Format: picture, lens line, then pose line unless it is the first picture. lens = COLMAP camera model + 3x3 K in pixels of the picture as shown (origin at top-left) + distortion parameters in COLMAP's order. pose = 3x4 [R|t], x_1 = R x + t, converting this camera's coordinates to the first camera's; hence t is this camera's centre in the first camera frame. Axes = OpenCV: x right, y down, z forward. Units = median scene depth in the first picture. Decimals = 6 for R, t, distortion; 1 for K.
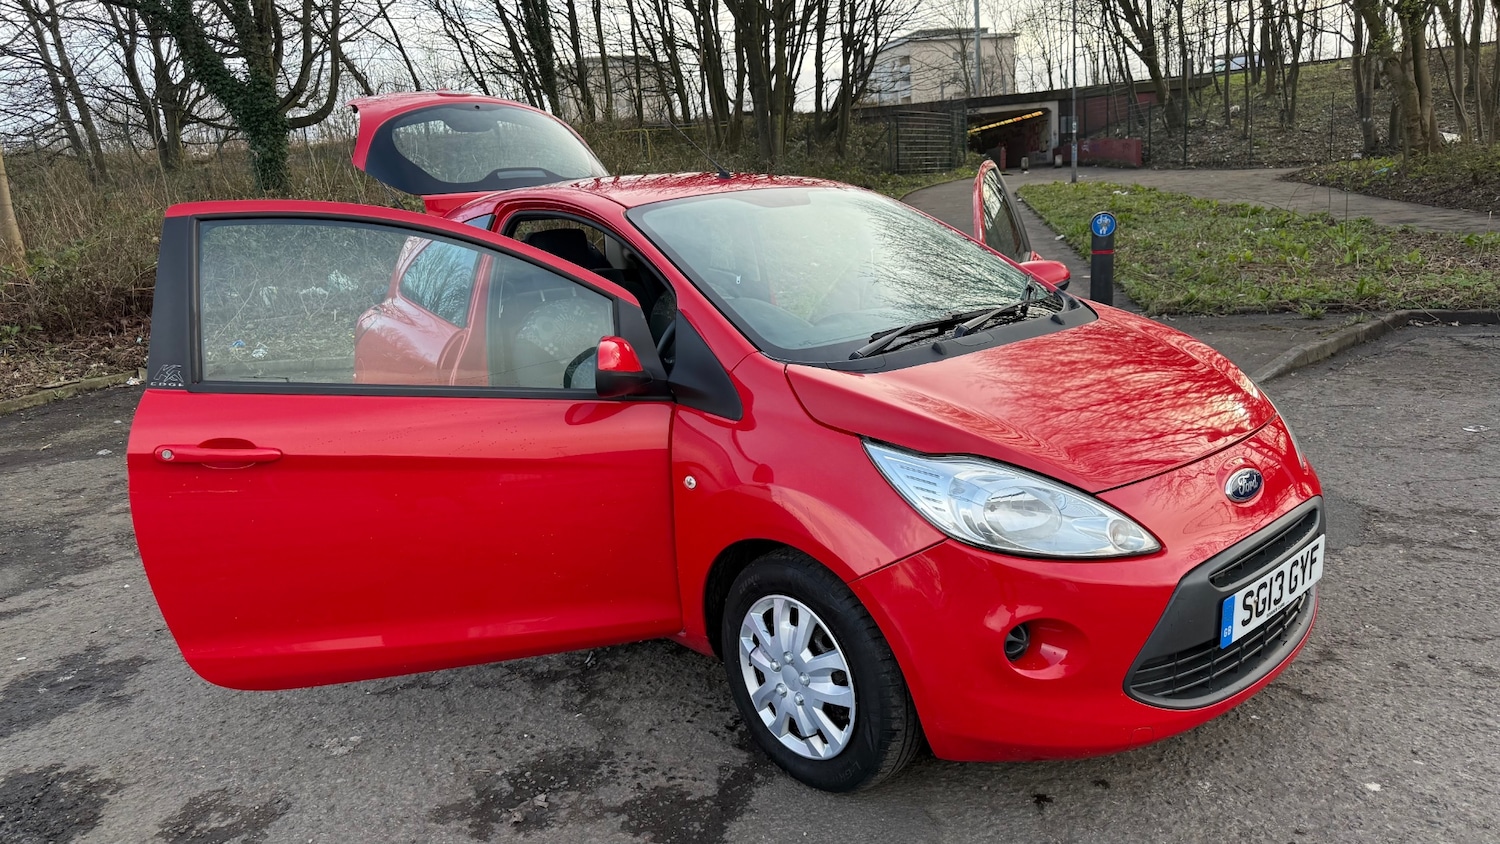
lens RADIAL K [[1043.2, 0, 752.6], [0, 1043.2, 427.5], [0, 0, 1]] dist [0.048058, -0.055554]
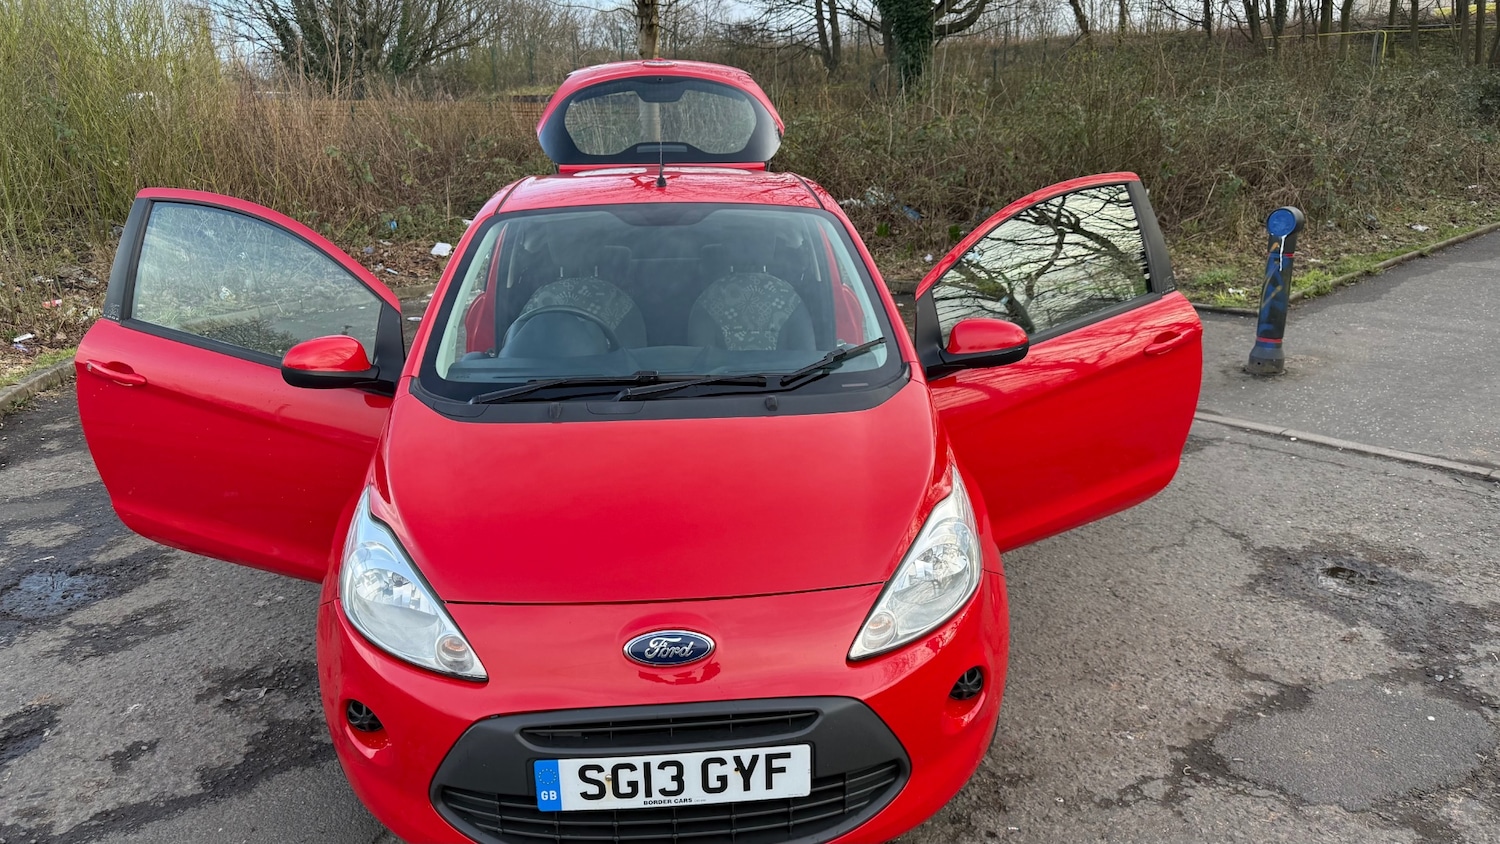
lens RADIAL K [[1065.9, 0, 735.3], [0, 1065.9, 417.3], [0, 0, 1]] dist [0.035044, -0.020291]
pose [[0.785080, 0.219382, -0.579242, 0.808145], [-0.173537, 0.975627, 0.134303, -0.209006], [0.594588, -0.004919, 0.804016, 0.291540]]
